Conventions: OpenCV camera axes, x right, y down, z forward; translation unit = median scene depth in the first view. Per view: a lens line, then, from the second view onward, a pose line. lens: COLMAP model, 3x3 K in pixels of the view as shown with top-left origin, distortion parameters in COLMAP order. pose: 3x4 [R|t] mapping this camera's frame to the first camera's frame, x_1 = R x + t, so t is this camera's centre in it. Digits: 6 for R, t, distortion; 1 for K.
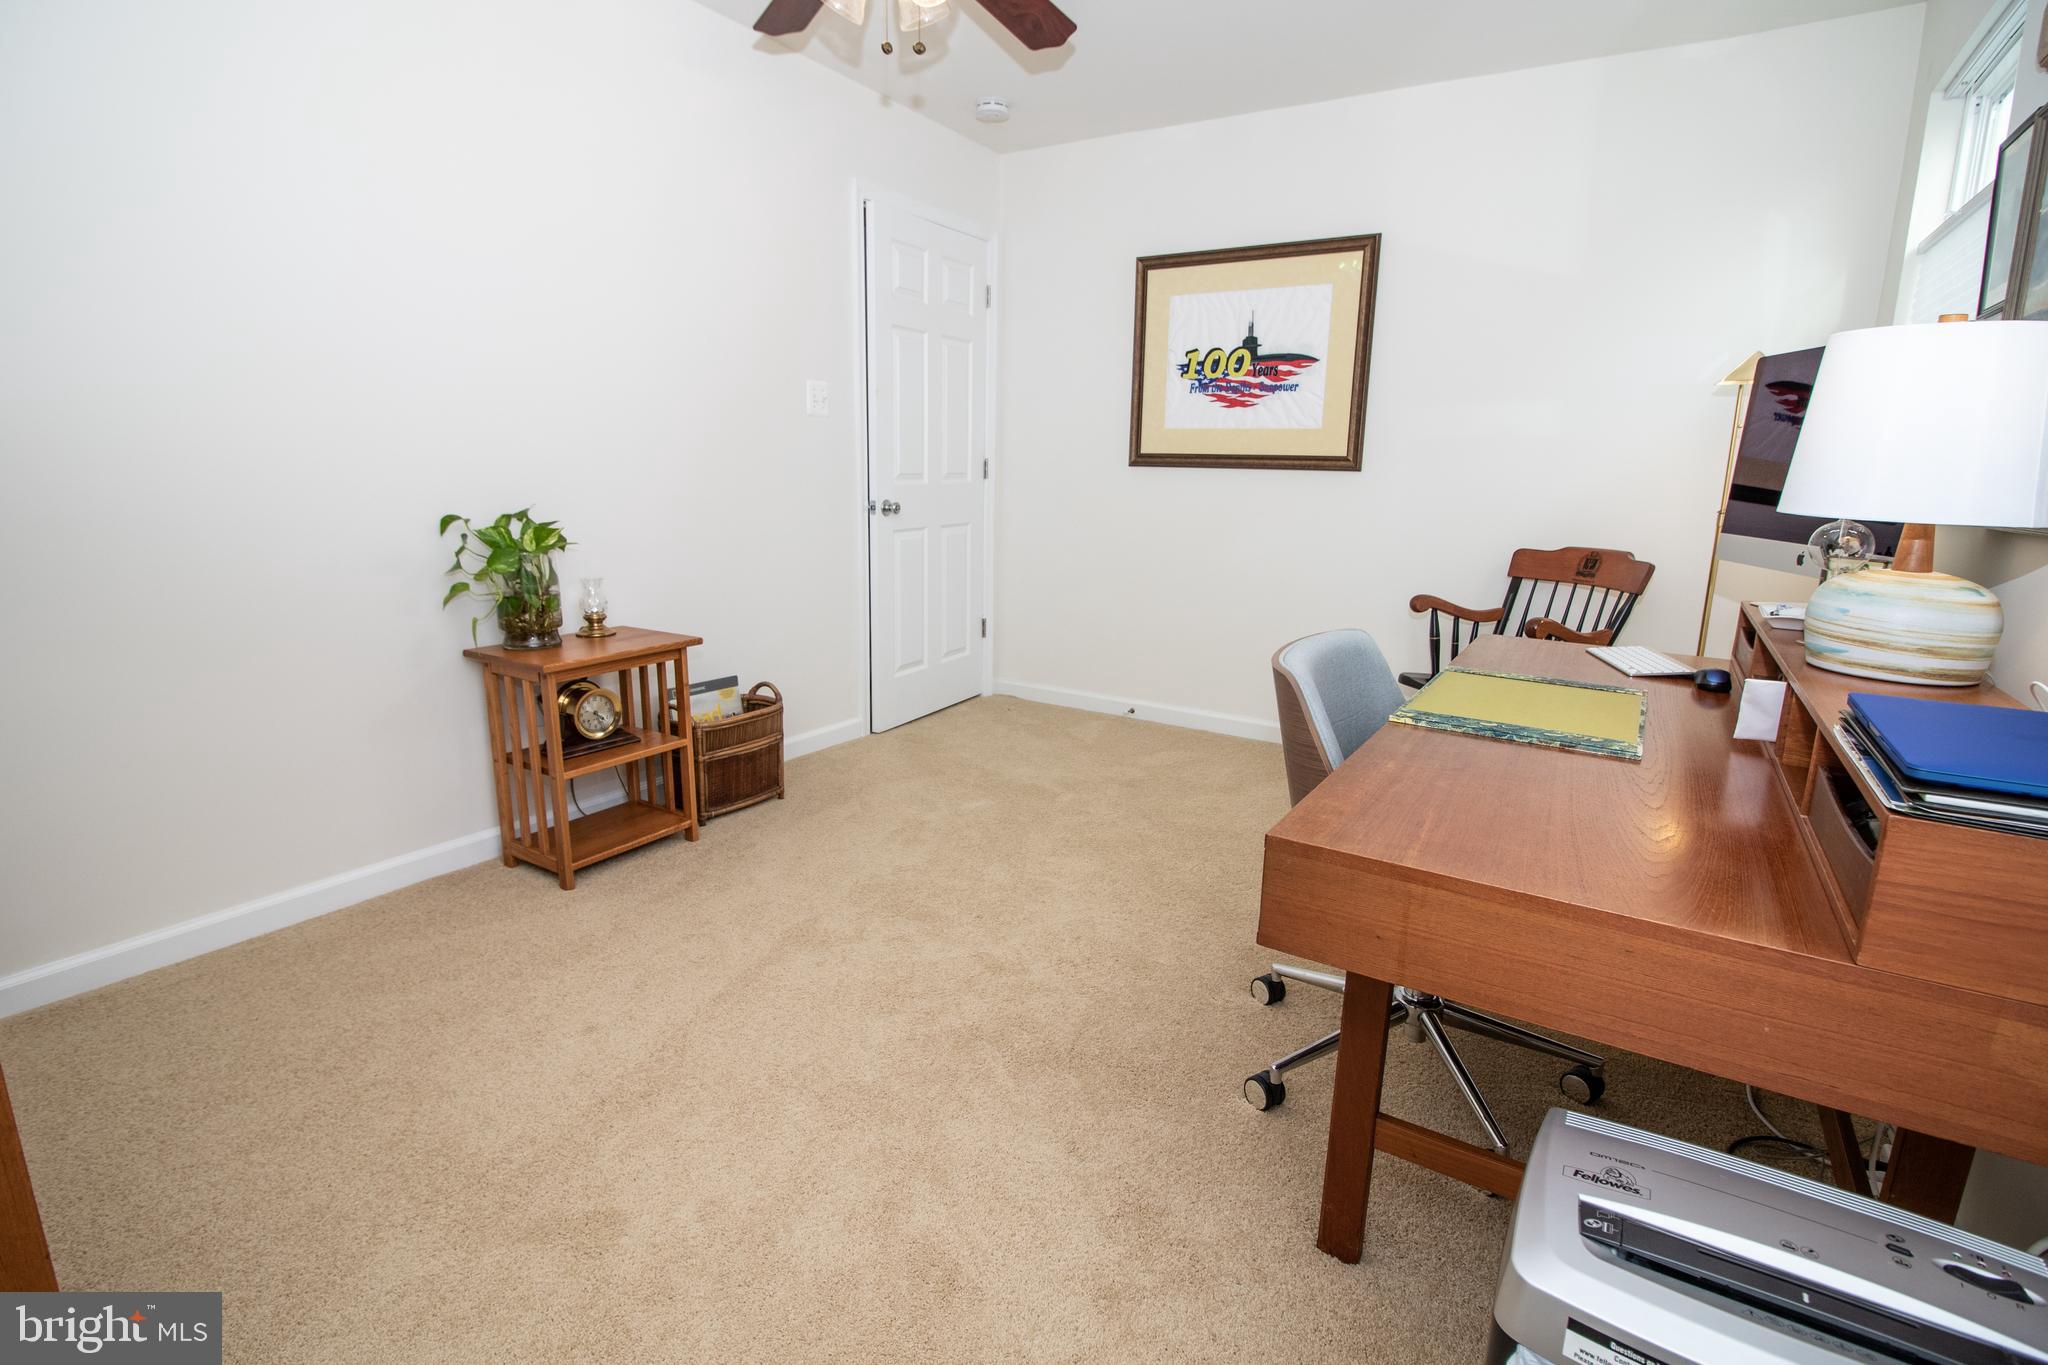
lens RADIAL K [[967.1, 0, 1023.1], [0, 967.1, 656.9], [0, 0, 1]] dist [0.000057, -0.011845]
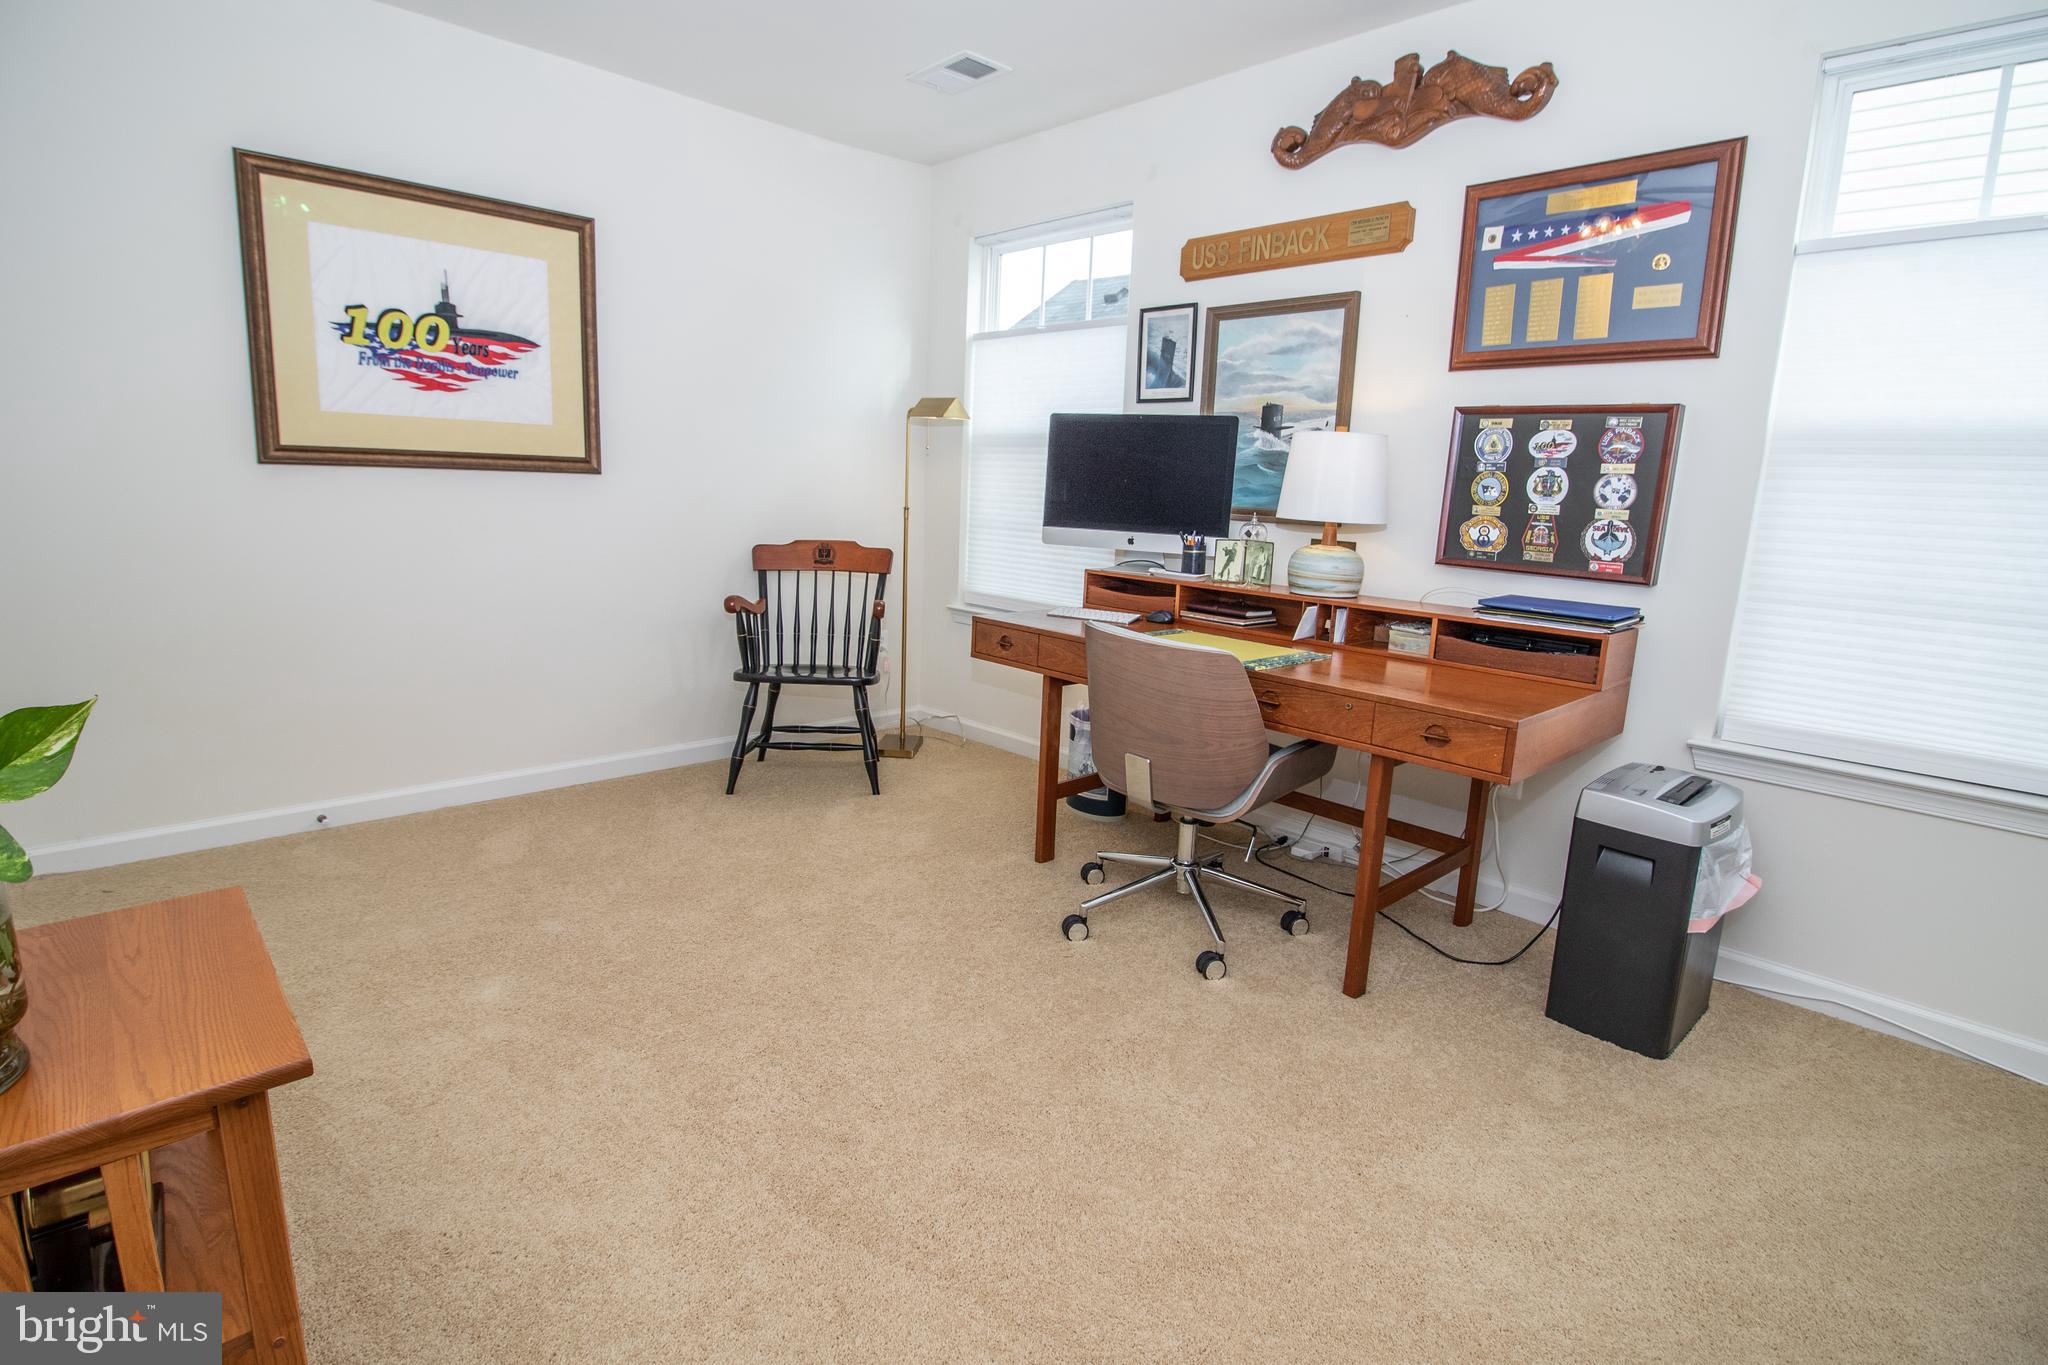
lens RADIAL K [[967.1, 0, 1023.1], [0, 967.1, 656.9], [0, 0, 1]] dist [0.000057, -0.011845]
pose [[0.271239, -0.180629, 0.945411, -0.427548], [0.157365, 0.977339, 0.141581, -0.085113], [-0.949561, 0.110372, 0.293518, 0.350037]]
